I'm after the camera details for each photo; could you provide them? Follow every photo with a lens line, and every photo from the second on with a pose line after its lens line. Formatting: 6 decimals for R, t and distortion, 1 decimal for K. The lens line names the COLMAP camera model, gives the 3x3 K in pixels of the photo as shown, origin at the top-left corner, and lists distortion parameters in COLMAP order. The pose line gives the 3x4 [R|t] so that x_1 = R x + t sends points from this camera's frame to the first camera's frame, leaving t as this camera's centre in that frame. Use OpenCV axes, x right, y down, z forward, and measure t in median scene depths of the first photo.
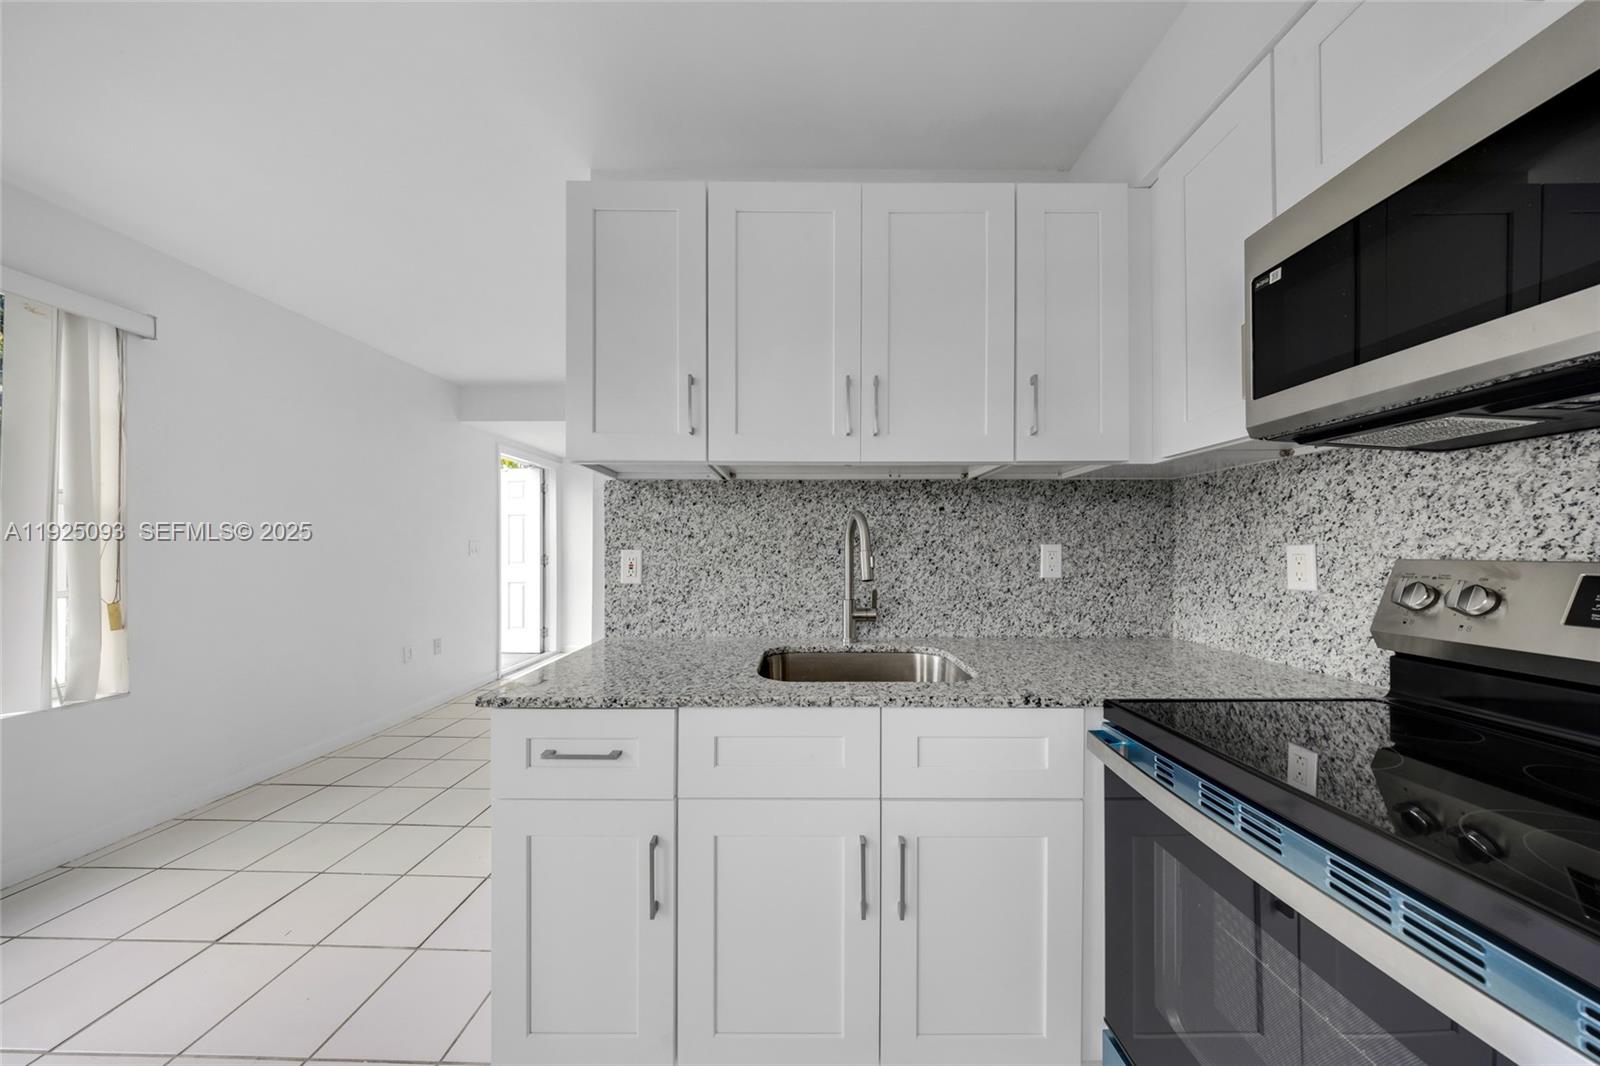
lens RADIAL K [[481.9, 0, 814.8], [0, 481.9, 544.3], [0, 0, 1]] dist [0.000282, -0.000042]
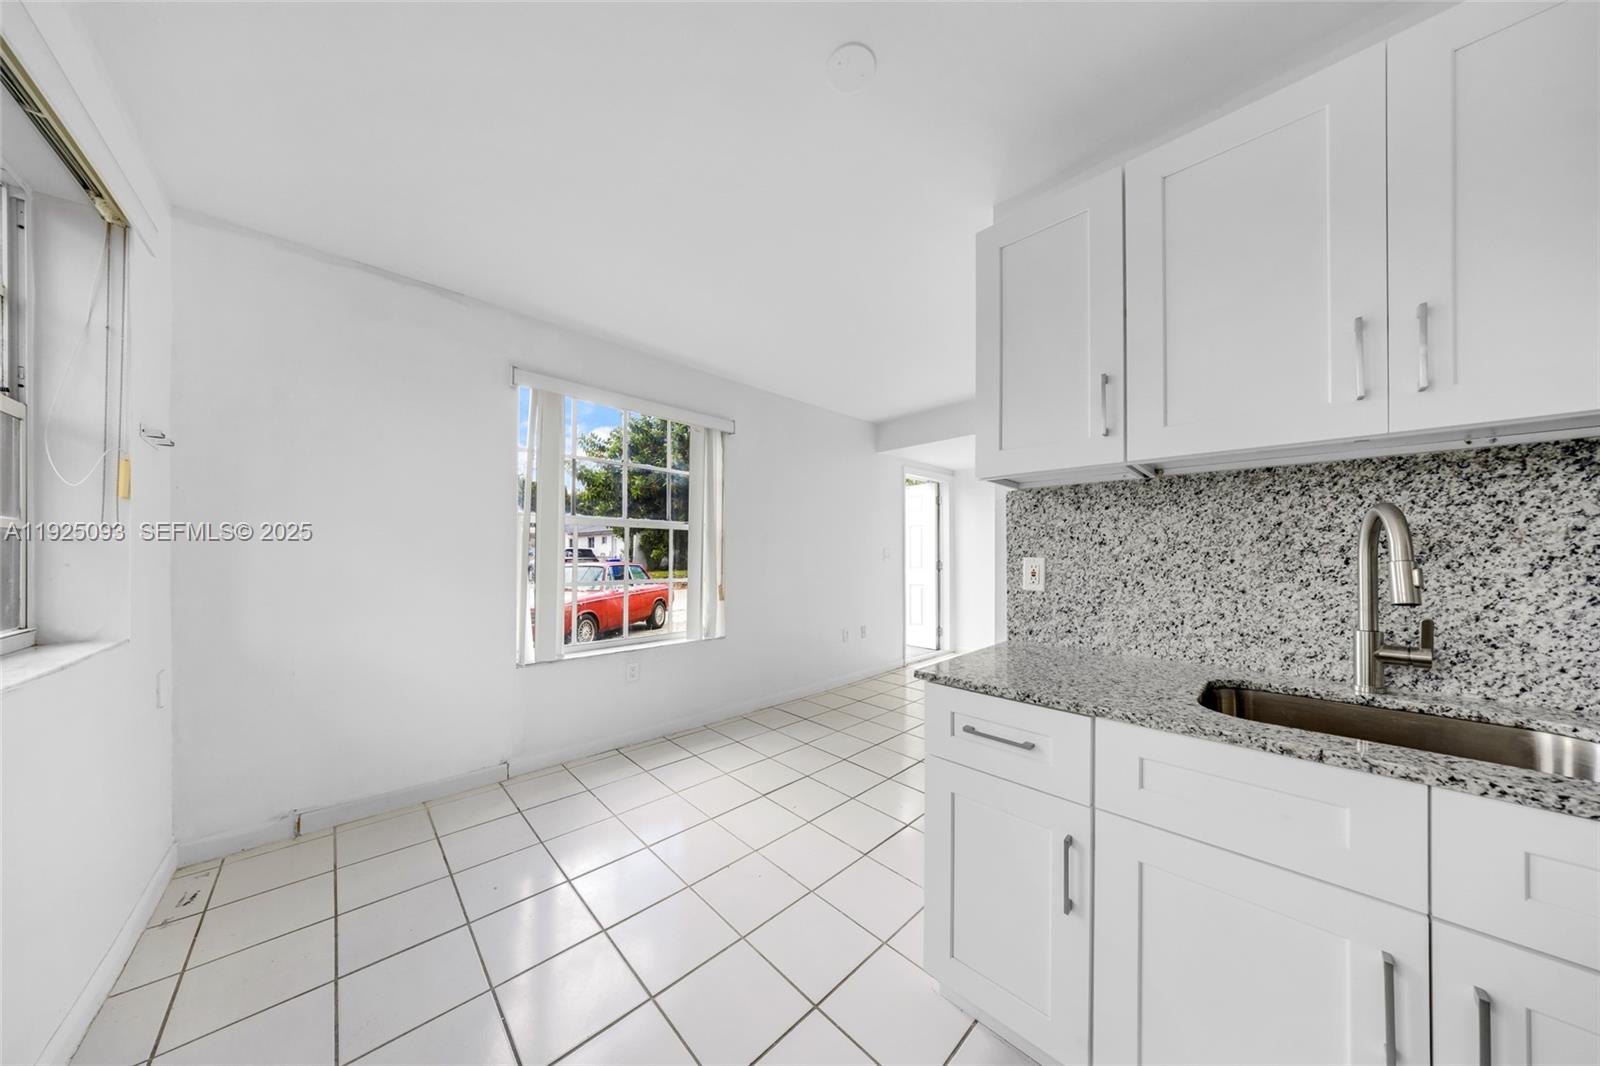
lens RADIAL K [[491.7, 0, 764.3], [0, 491.7, 550.4], [0, 0, 1]] dist [-0.014307, 0.001752]
pose [[0.668442, -0.004347, -0.743751, 0.006777], [0.003821, 0.999990, -0.002411, -0.002855], [0.743754, -0.001230, 0.668452, -0.111918]]
